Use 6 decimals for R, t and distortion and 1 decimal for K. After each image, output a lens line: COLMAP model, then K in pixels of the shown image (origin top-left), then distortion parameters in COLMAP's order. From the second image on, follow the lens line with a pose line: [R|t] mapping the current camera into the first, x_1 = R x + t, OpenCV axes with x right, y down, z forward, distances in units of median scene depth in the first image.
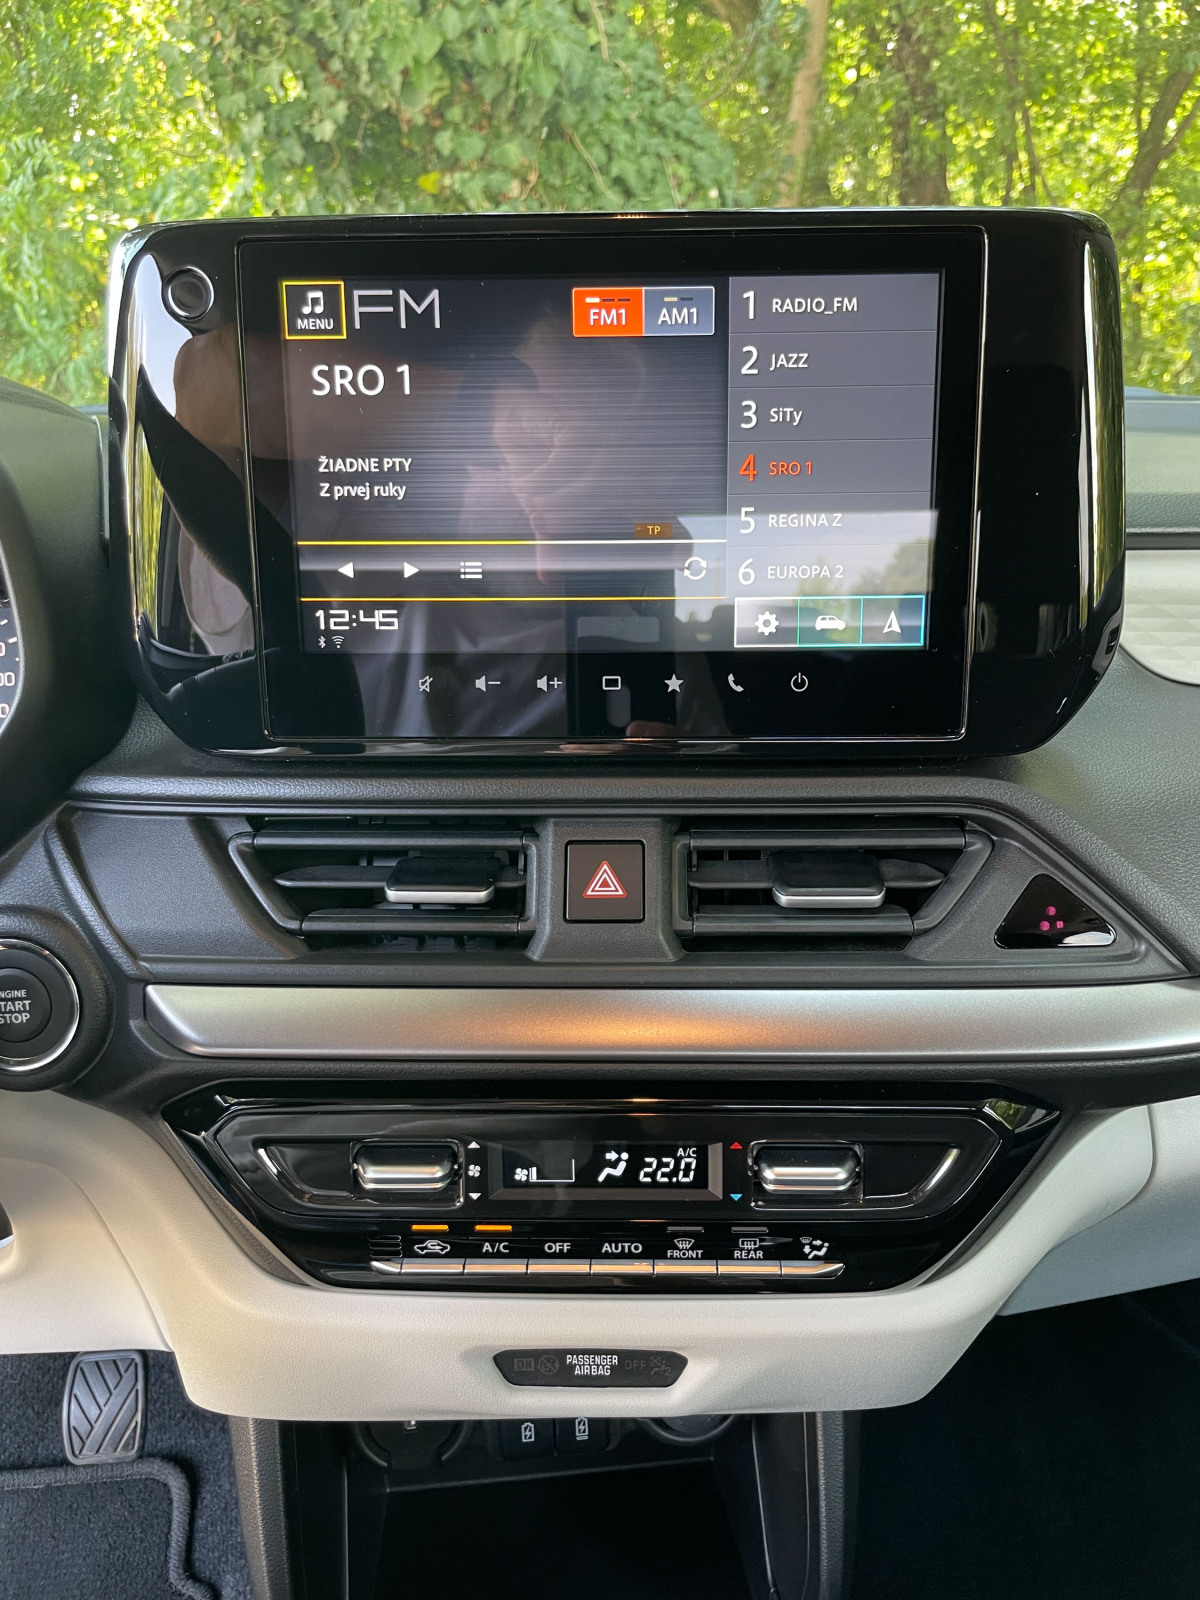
lens RADIAL K [[1238.0, 0, 622.8], [0, 1238.0, 785.3], [0, 0, 1]] dist [0.093083, -0.127700]
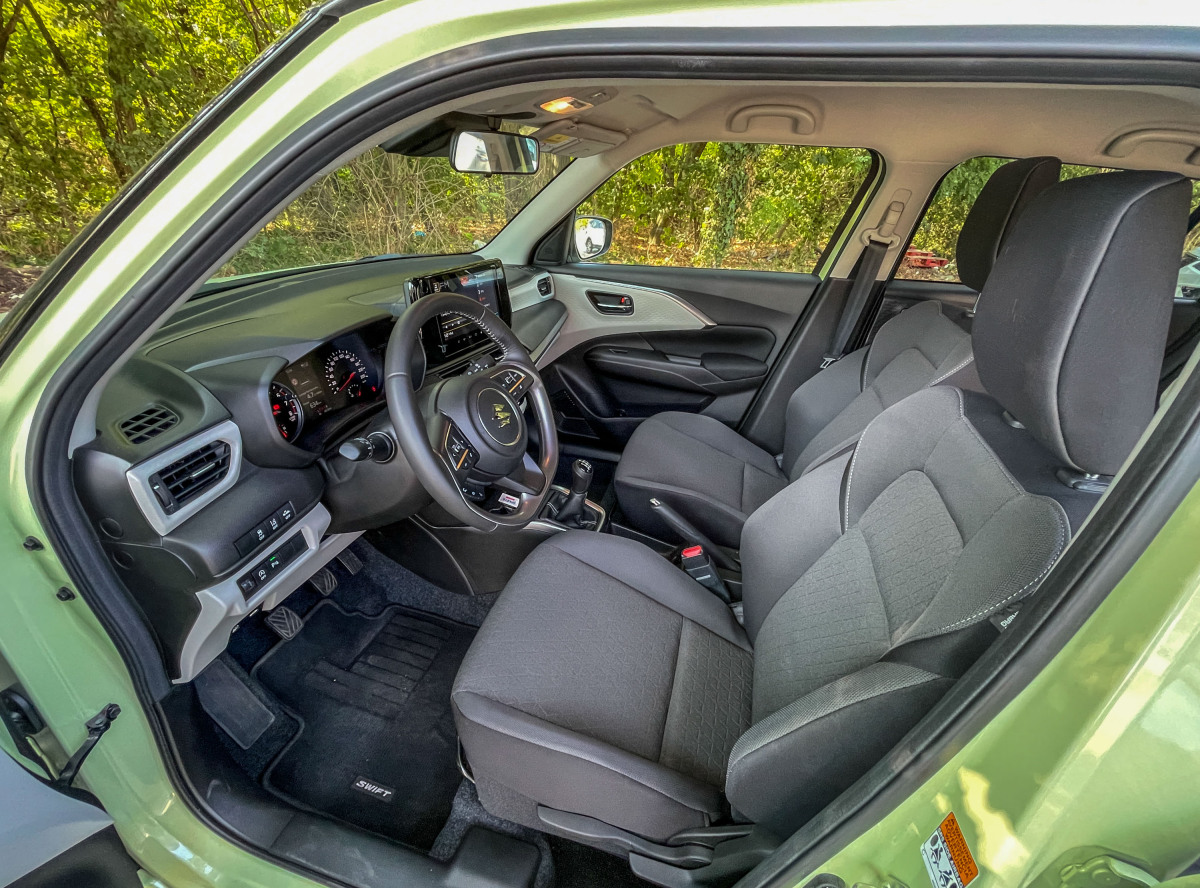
lens RADIAL K [[535.5, 0, 600.0], [0, 535.5, 444.0], [0, 0, 1]] dist [0.012371, 0.000584]
pose [[0.369173, -0.410852, 0.833614, -2.434707], [0.255389, 0.907292, 0.334064, -0.343317], [-0.893582, 0.089568, 0.439874, -0.835359]]
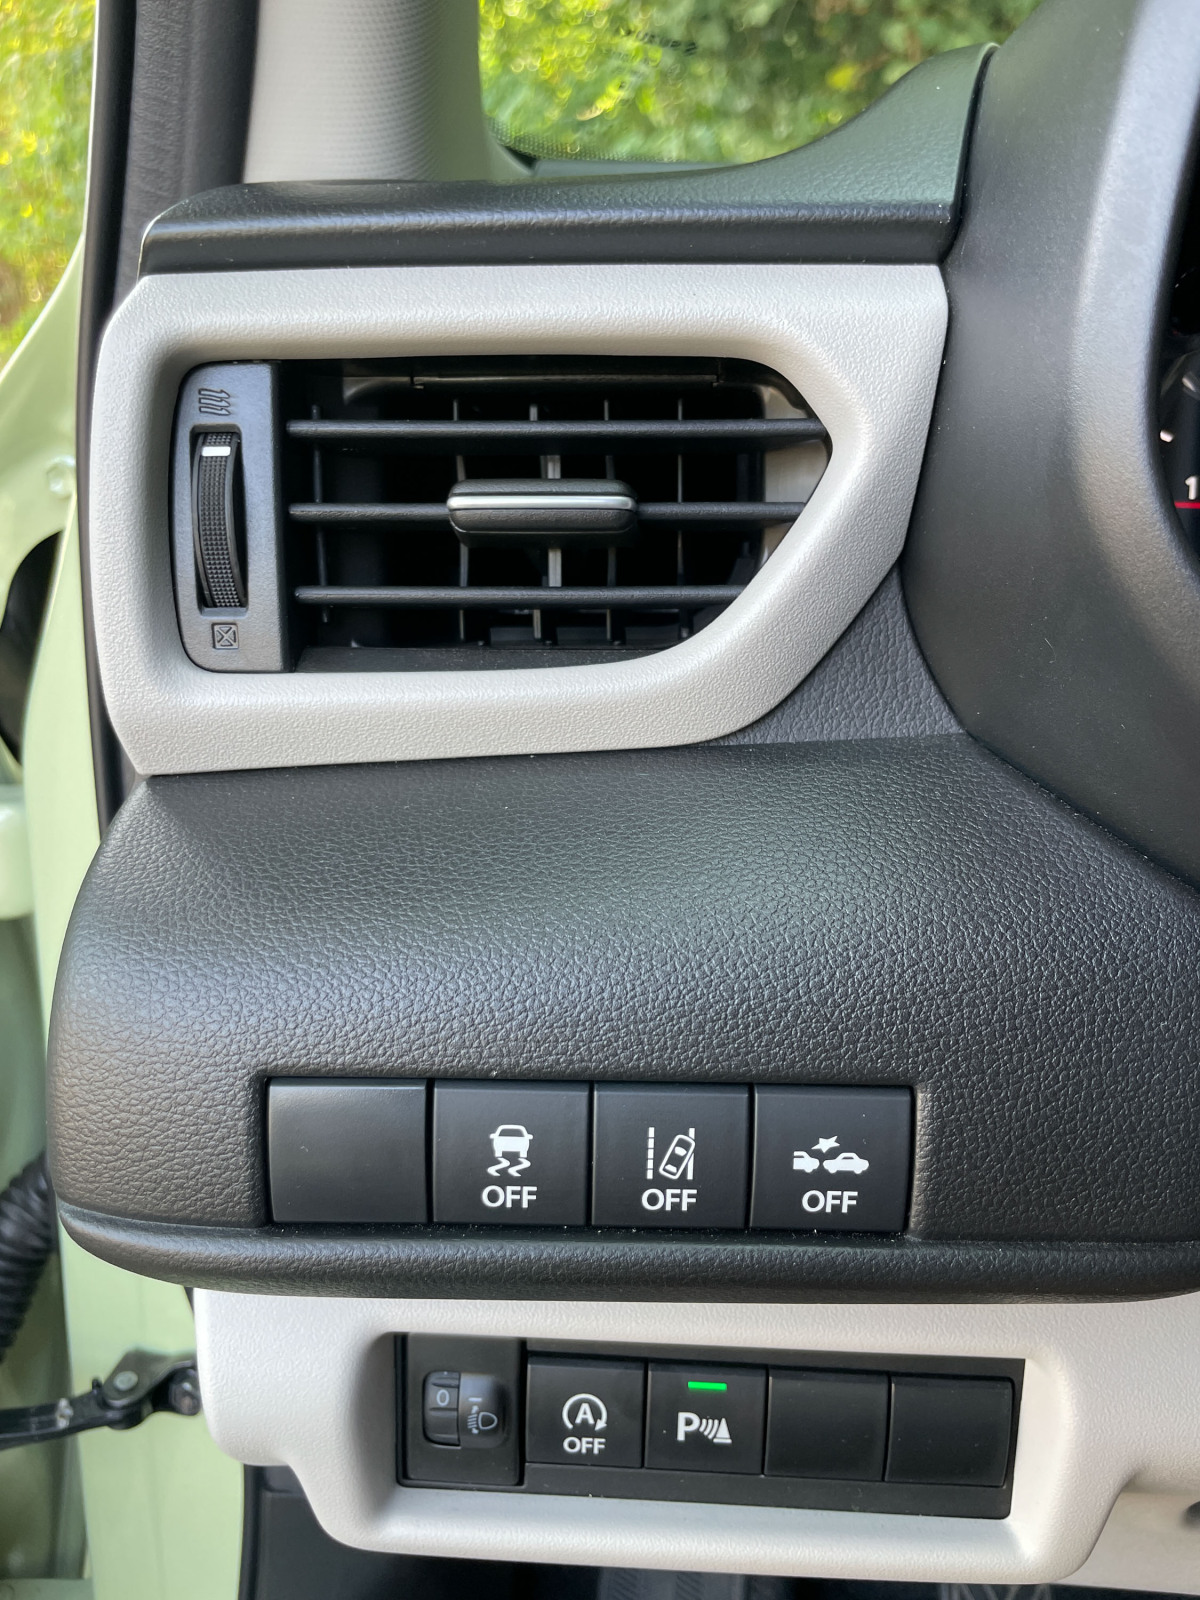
lens RADIAL K [[1238.0, 0, 622.8], [0, 1238.0, 785.3], [0, 0, 1]] dist [0.093083, -0.127700]
pose [[0.983855, 0.086547, -0.156652, -1.418080], [-0.079323, 0.995502, 0.051804, 0.050531], [0.160430, -0.038541, 0.986294, 0.479013]]
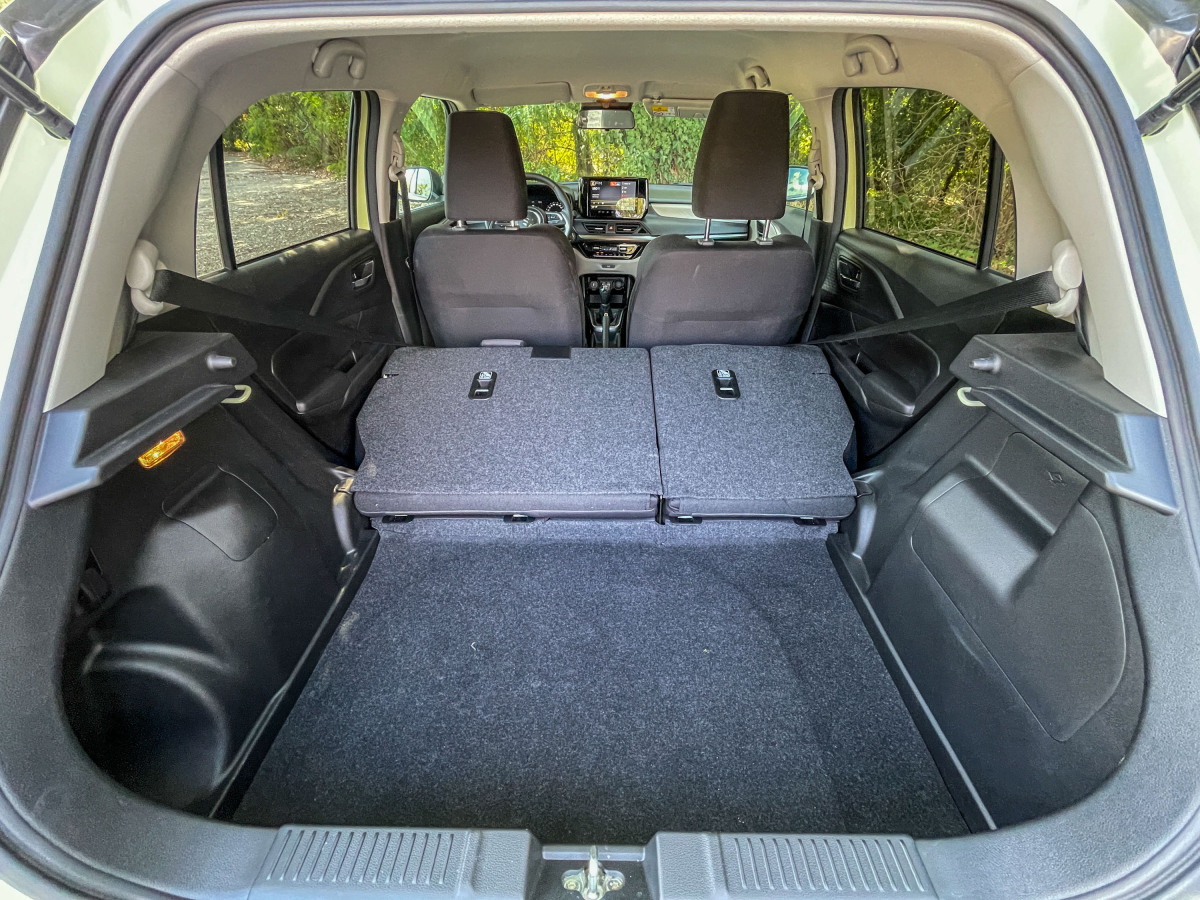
lens RADIAL K [[478.3, 0, 600.8], [0, 478.3, 443.4], [0, 0, 1]] dist [0.000647, -0.000052]
pose [[0.991948, 0.079845, -0.098301, 0.596209], [-0.052121, 0.964812, 0.257721, 1.040483], [0.115420, -0.250523, 0.961206, -4.820680]]
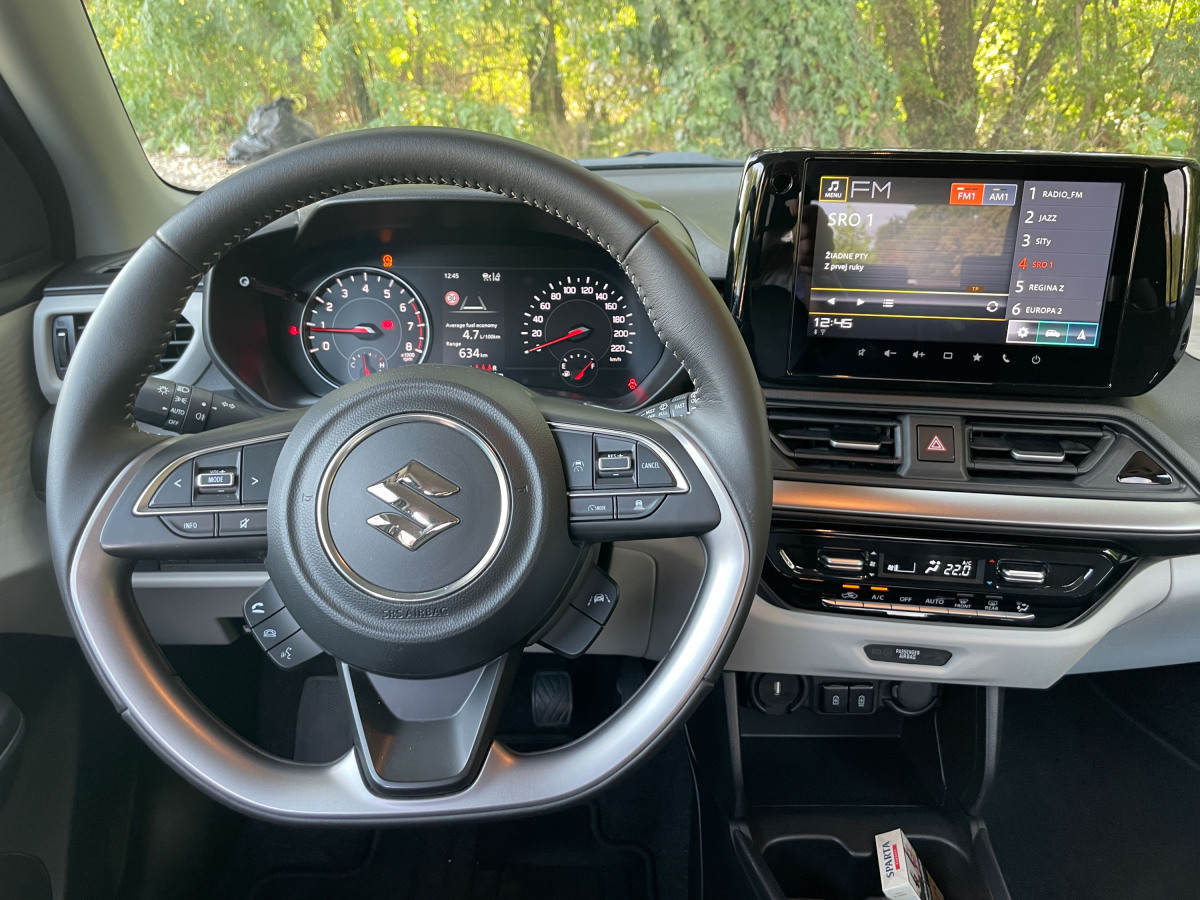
lens RADIAL K [[928.5, 0, 604.8], [0, 928.5, 436.1], [0, 0, 1]] dist [0.093083, -0.127700]
pose [[0.995900, 0.054703, -0.072050, -0.495581], [-0.049467, 0.996137, 0.072555, -0.030065], [0.075741, -0.068693, 0.994759, -0.745173]]
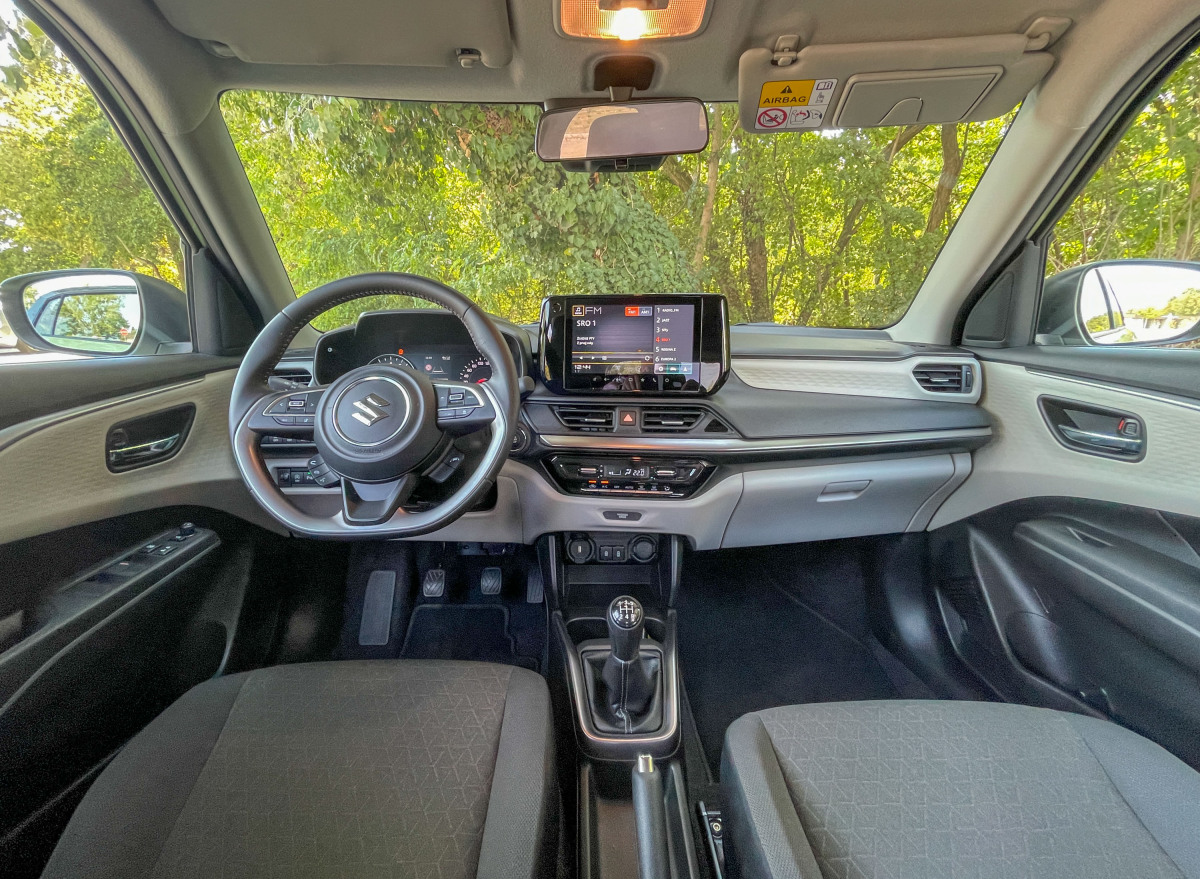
lens RADIAL K [[516.3, 0, 578.3], [0, 516.3, 432.0], [0, 0, 1]] dist [0.010396, -0.000026]
pose [[0.994189, 0.030955, -0.103101, 0.002844], [-0.040657, 0.994801, -0.093370, 0.346720], [0.099675, 0.097019, 0.990279, -1.144101]]
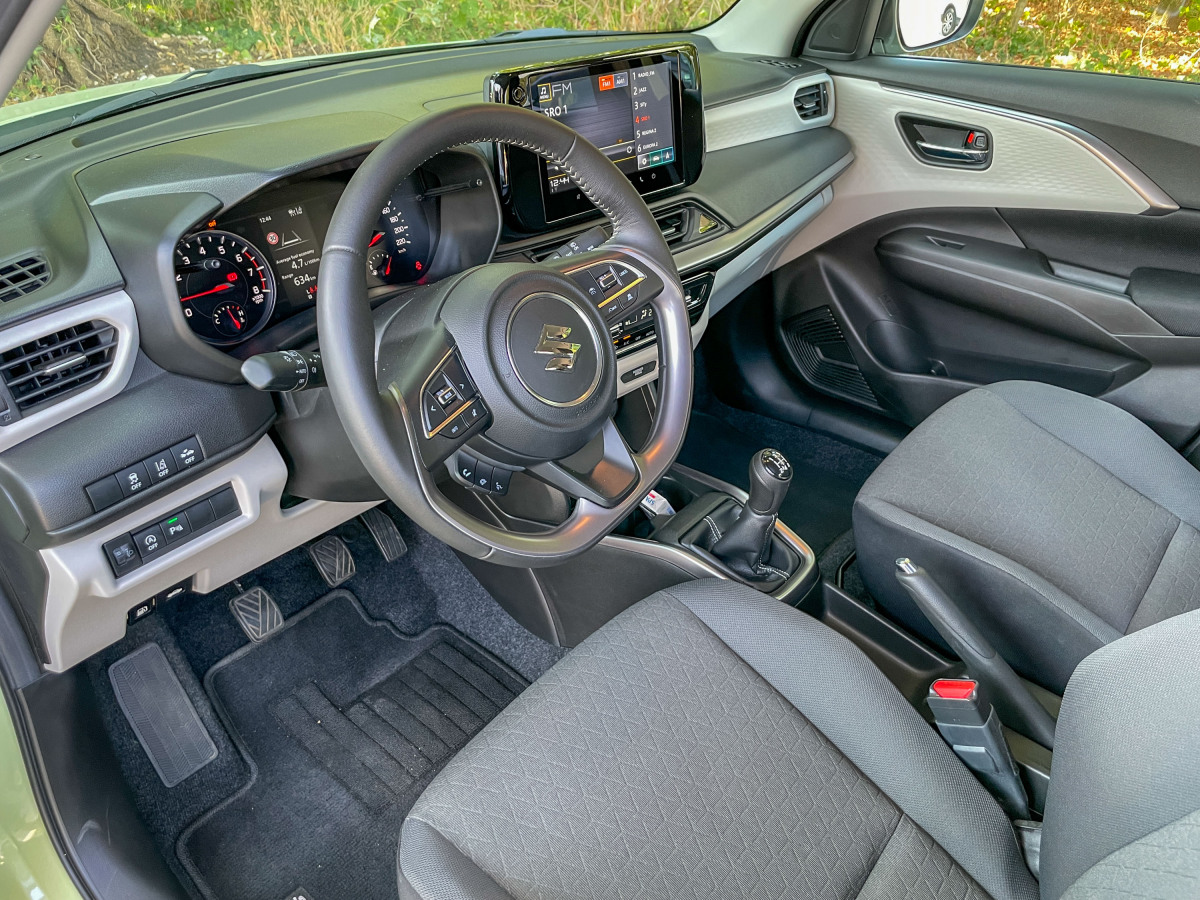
lens RADIAL K [[928.5, 0, 604.8], [0, 928.5, 436.1], [0, 0, 1]] dist [0.093083, -0.127700]
pose [[0.716084, -0.355780, 0.600536, -1.940162], [0.210214, 0.930328, 0.300500, -0.230510], [-0.665608, -0.088942, 0.740983, -1.074000]]
